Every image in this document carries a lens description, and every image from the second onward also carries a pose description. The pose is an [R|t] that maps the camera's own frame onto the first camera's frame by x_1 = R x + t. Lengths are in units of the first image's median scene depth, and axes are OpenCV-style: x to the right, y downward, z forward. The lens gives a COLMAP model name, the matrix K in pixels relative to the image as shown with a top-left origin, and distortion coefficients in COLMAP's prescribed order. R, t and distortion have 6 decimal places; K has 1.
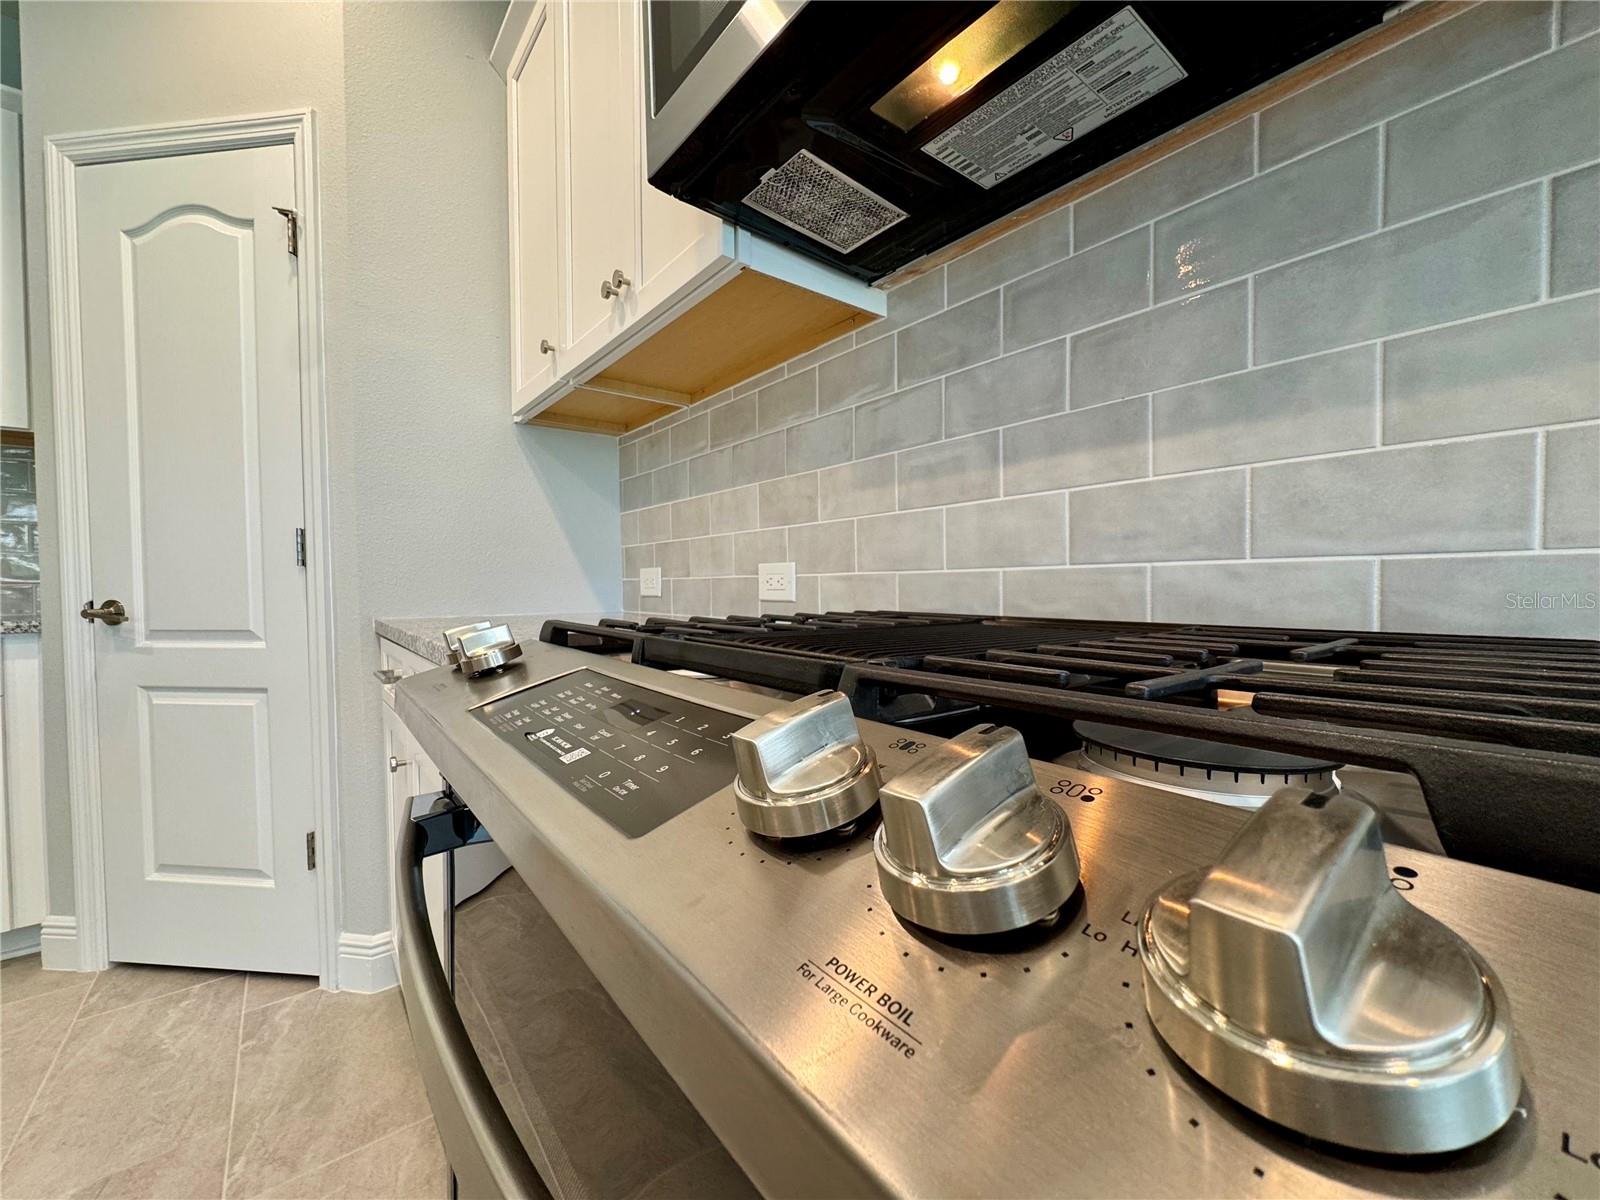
lens RADIAL K [[648.9, 0, 808.6], [0, 648.9, 606.9], [0, 0, 1]] dist [-0.002133, -0.000834]
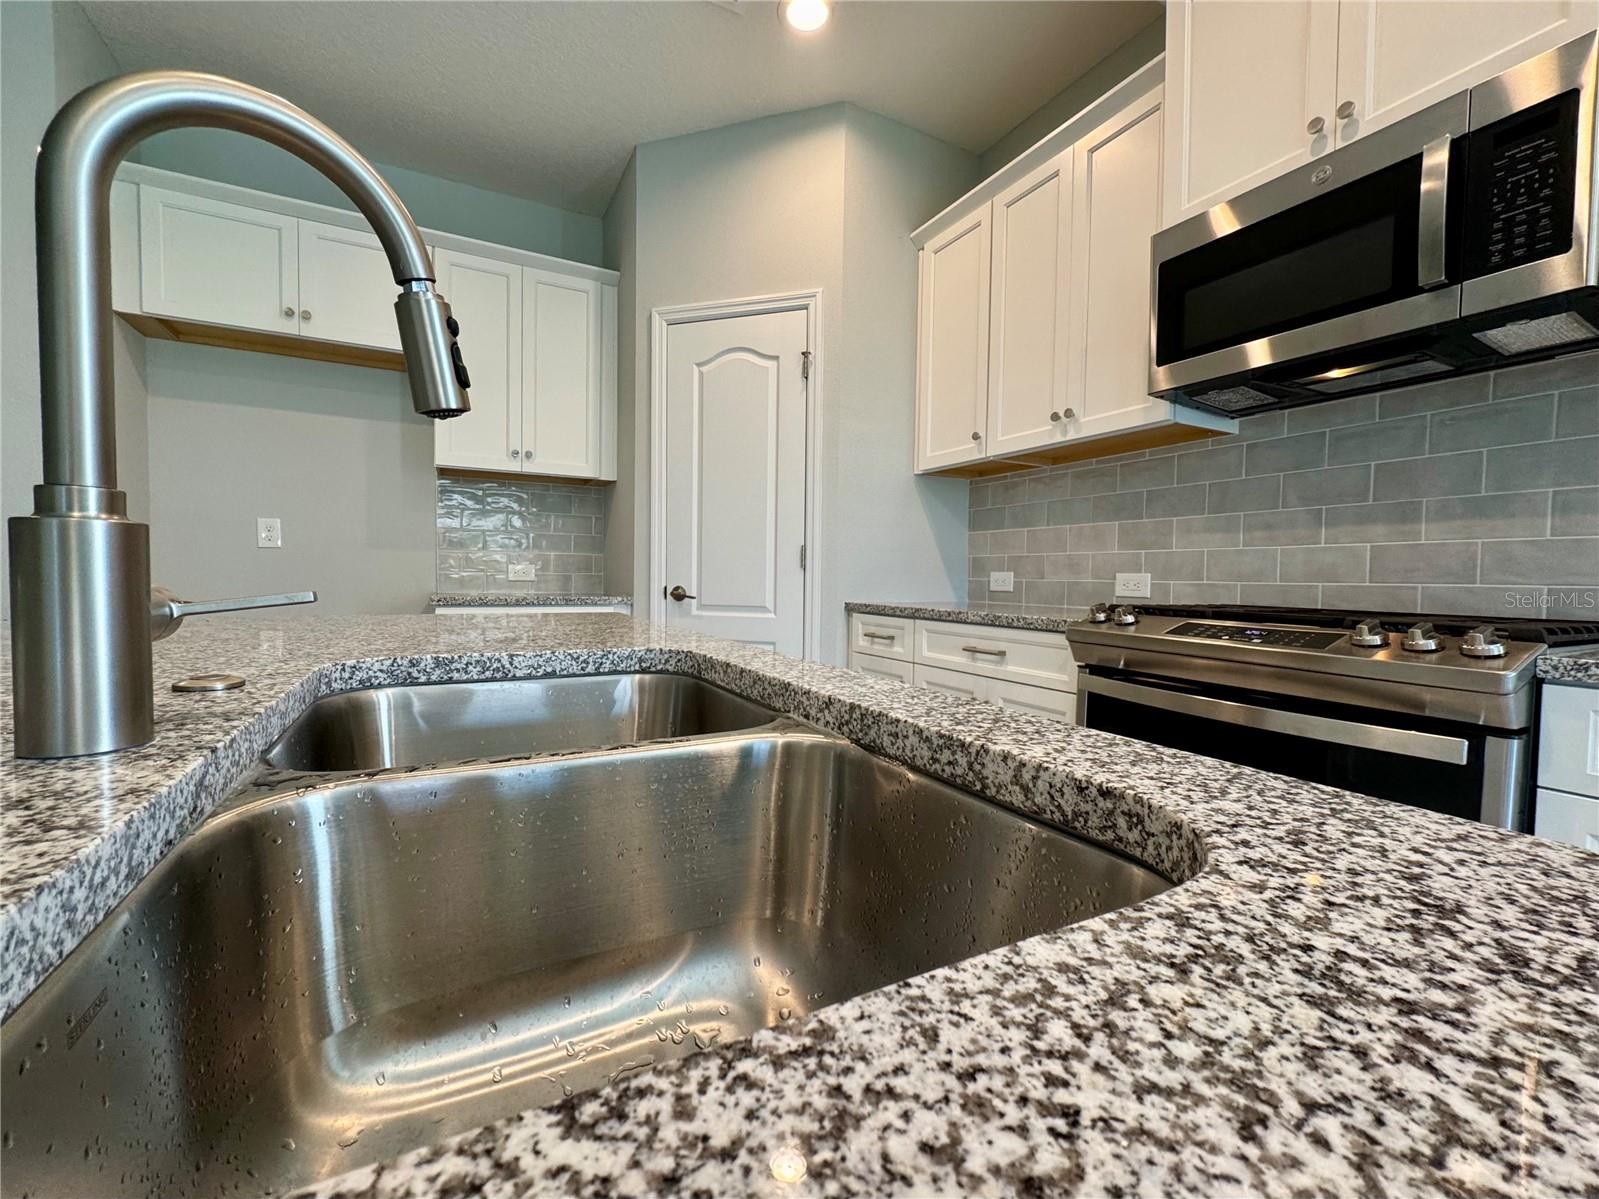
lens RADIAL K [[648.5, 0, 814.6], [0, 648.5, 606.7], [0, 0, 1]] dist [-0.002133, -0.000834]
pose [[0.988466, 0.028982, -0.148645, -0.579140], [-0.027519, 0.999551, 0.011888, 0.018851], [0.148923, -0.007660, 0.988819, -0.711686]]
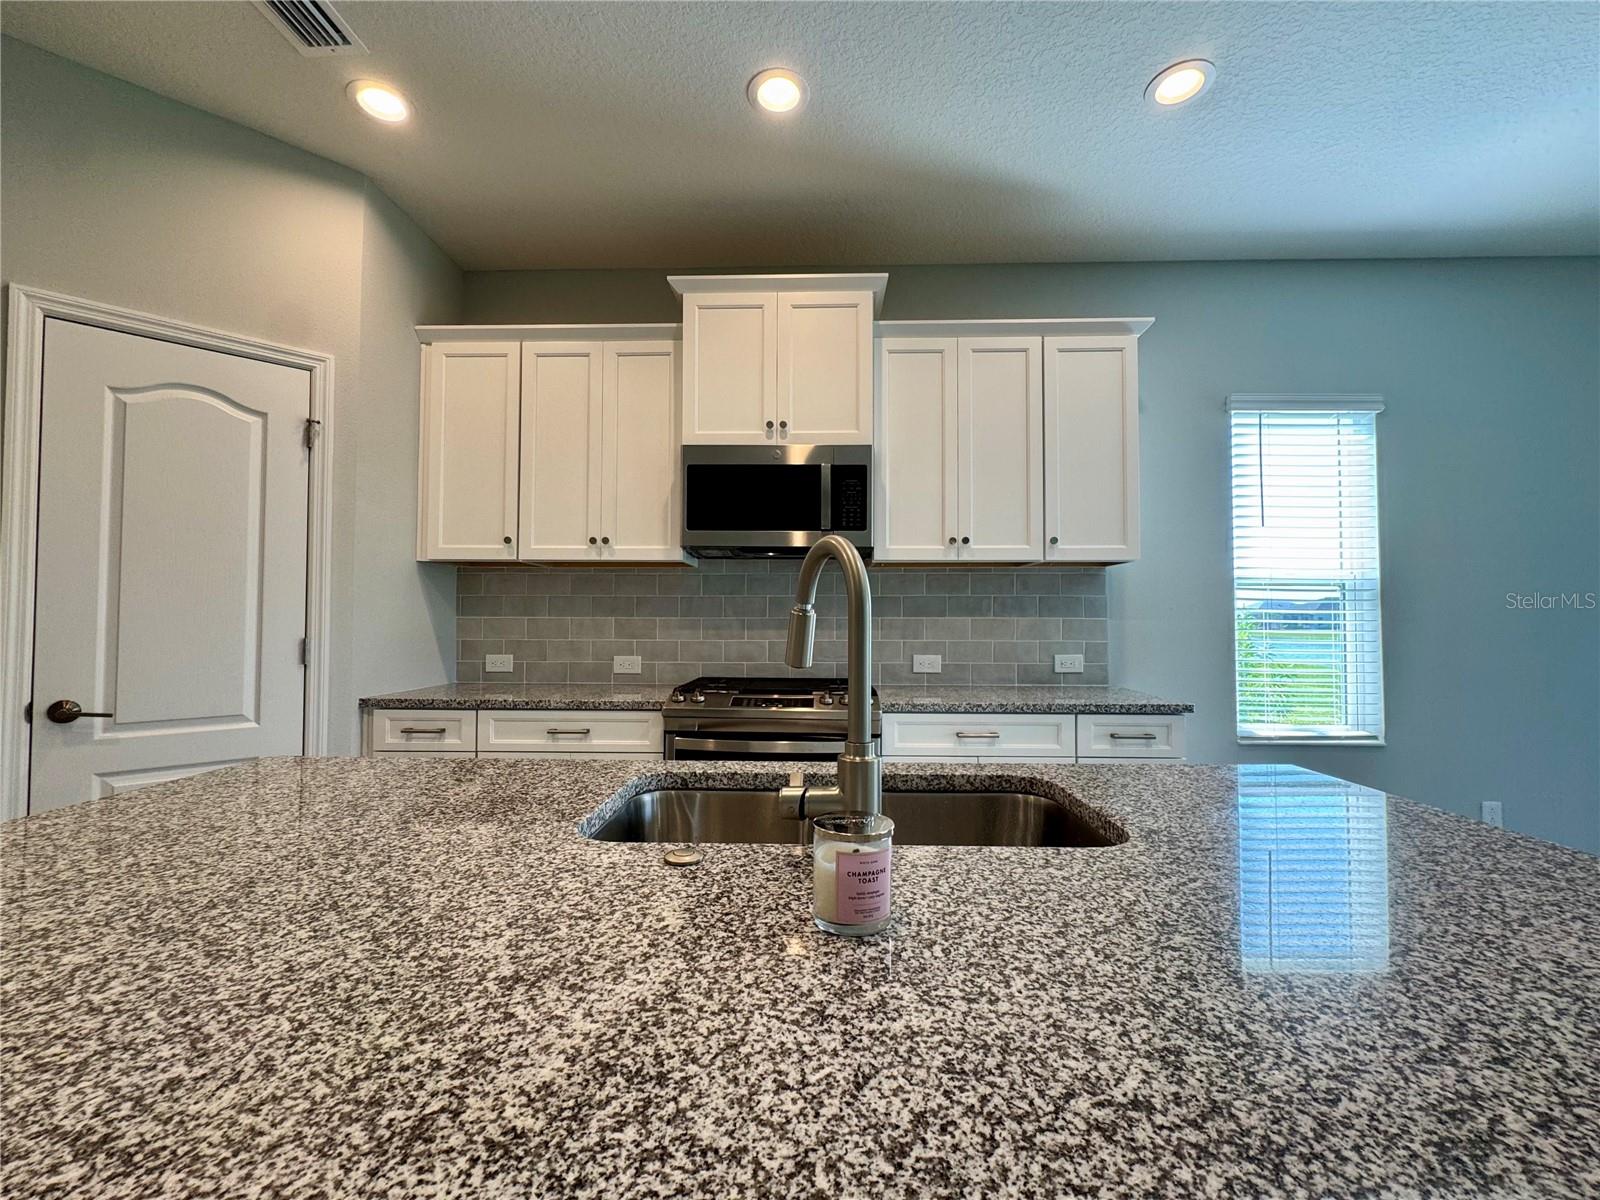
lens RADIAL K [[648.9, 0, 803.1], [0, 648.9, 602.1], [0, 0, 1]] dist [-0.002133, -0.000834]
pose [[0.623407, 0.033198, 0.781192, -1.386819], [0.016543, 0.998315, -0.055627, -0.114578], [-0.781722, 0.047601, 0.621807, -0.841927]]
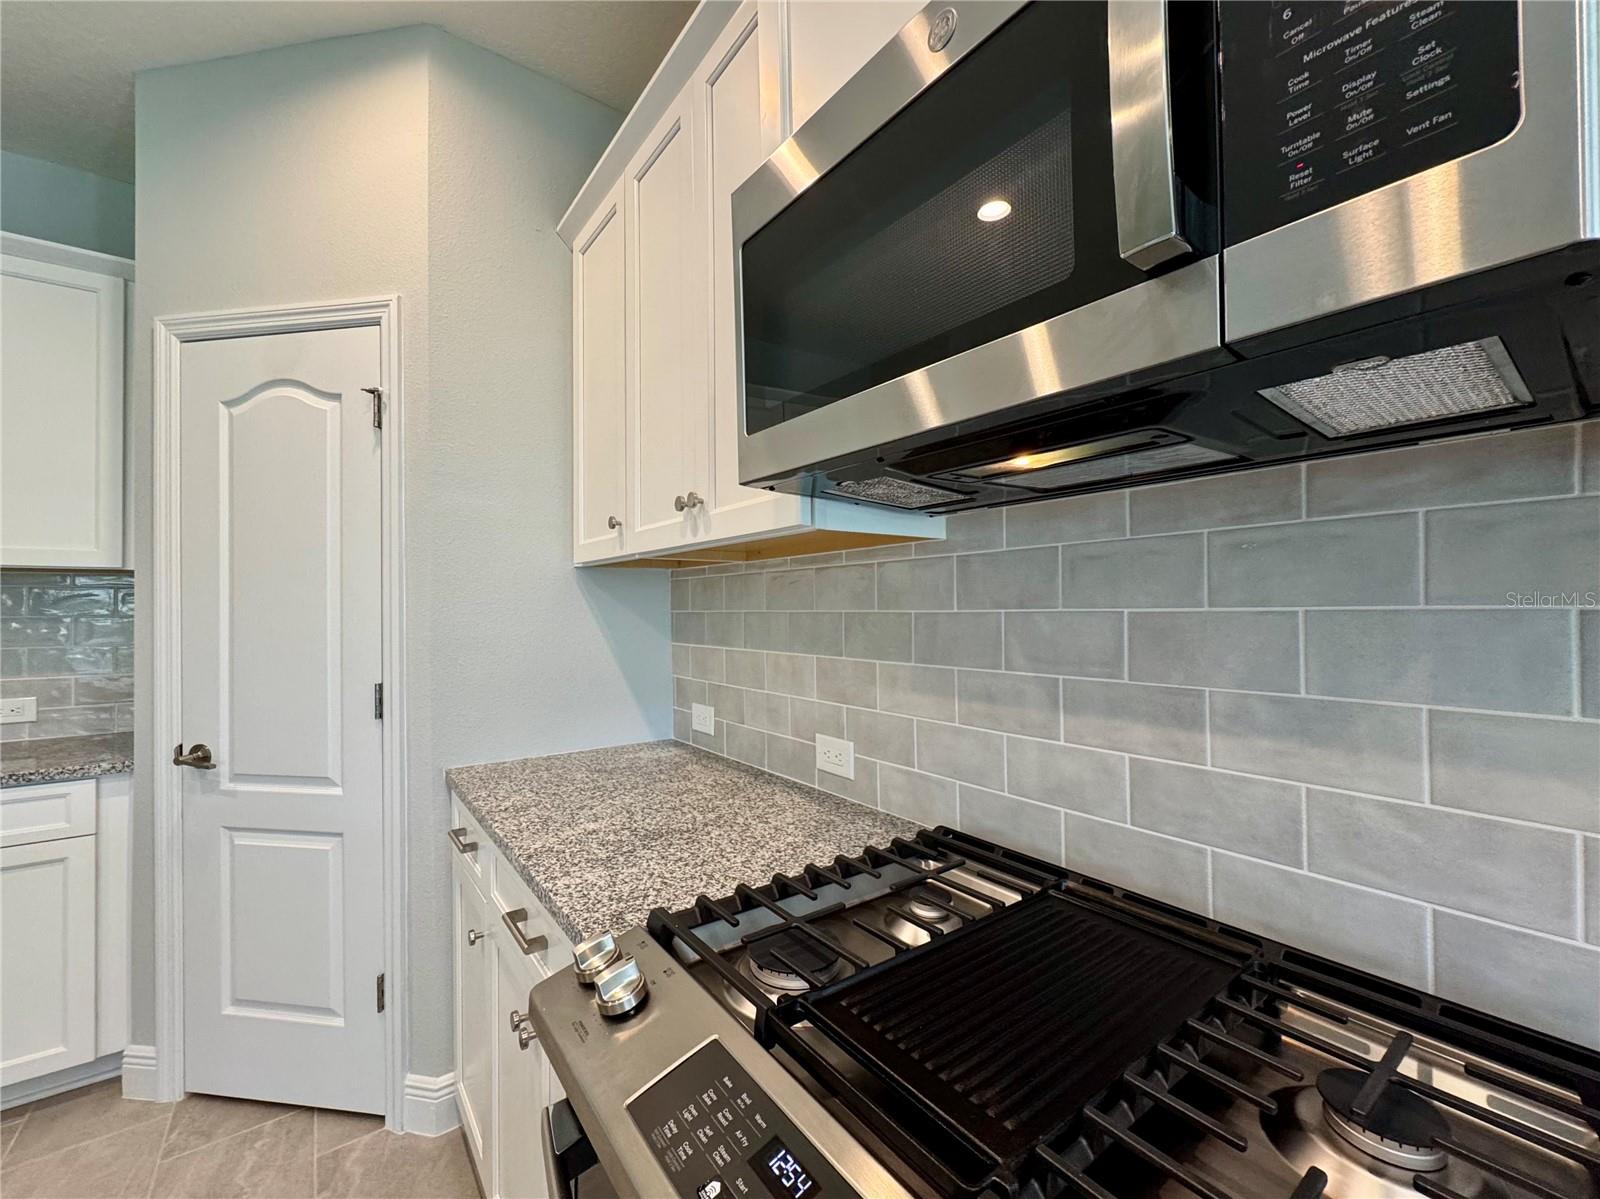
lens RADIAL K [[648.9, 0, 812.3], [0, 648.9, 603.7], [0, 0, 1]] dist [-0.002133, -0.000834]
pose [[0.999796, -0.001116, -0.020147, -0.061281], [0.000407, 0.999381, -0.035173, -0.241820], [0.020174, 0.035157, 0.999178, -0.056475]]
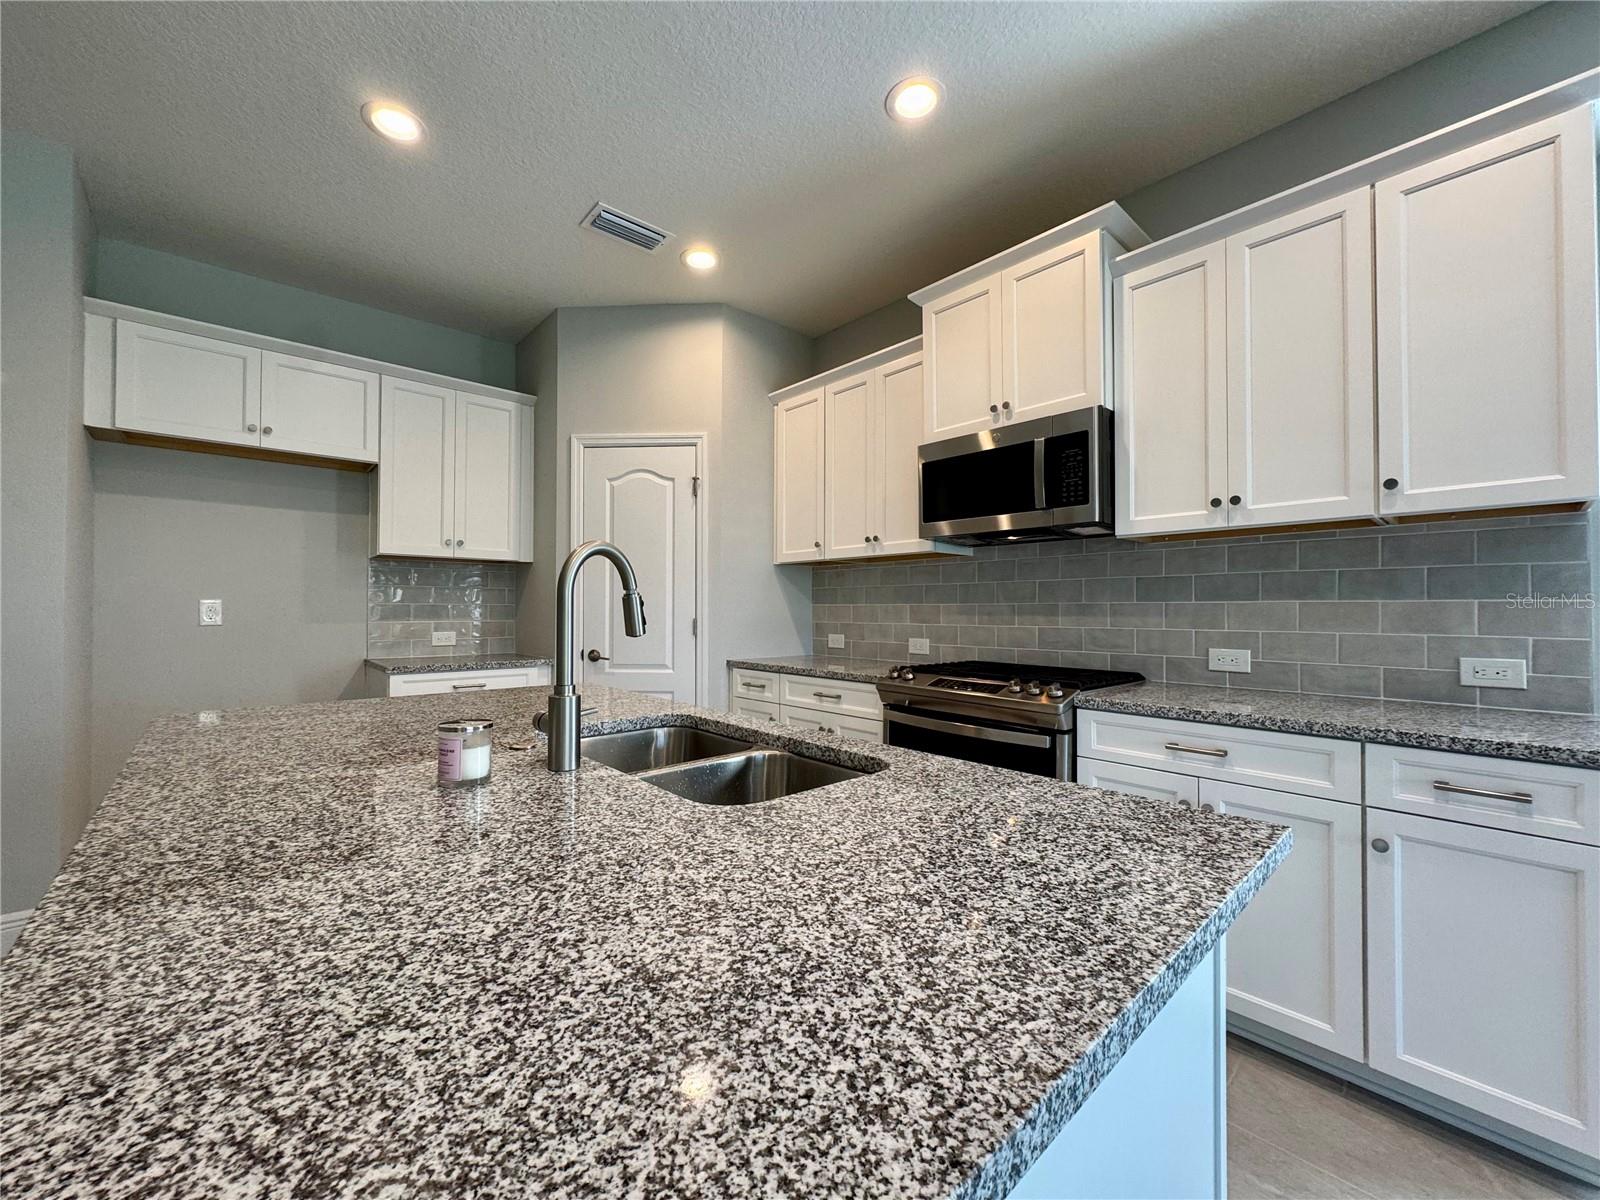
lens RADIAL K [[648.9, 0, 804.7], [0, 648.9, 598.0], [0, 0, 1]] dist [-0.002133, -0.000834]
pose [[0.996653, 0.011622, 0.080915, -0.673774], [-0.007692, 0.998783, -0.048717, -0.094859], [-0.081383, 0.047932, 0.995530, -1.413732]]
